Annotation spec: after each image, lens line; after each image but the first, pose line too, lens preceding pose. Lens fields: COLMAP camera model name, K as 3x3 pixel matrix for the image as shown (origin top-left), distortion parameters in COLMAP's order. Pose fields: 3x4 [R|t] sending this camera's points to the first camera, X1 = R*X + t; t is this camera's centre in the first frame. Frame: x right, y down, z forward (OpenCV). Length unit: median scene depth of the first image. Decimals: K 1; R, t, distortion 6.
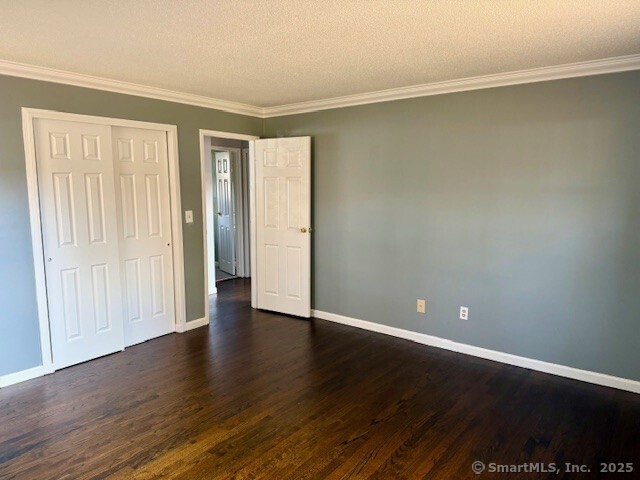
lens RADIAL K [[456.5, 0, 318.8], [0, 456.5, 242.1], [0, 0, 1]] dist [0.048366, -0.003629]
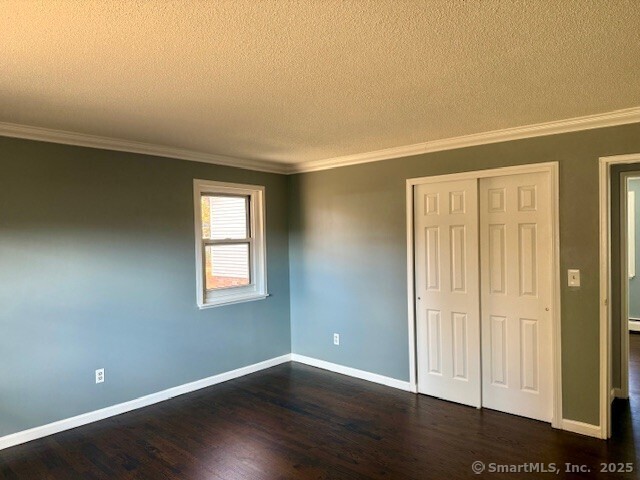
lens RADIAL K [[456.5, 0, 318.8], [0, 456.5, 242.1], [0, 0, 1]] dist [0.048366, -0.003629]
pose [[-0.066879, 0.012710, -0.997680, 0.586399], [-0.110382, 0.993687, 0.020058, -0.097001], [0.991636, 0.111468, -0.065054, 0.744961]]
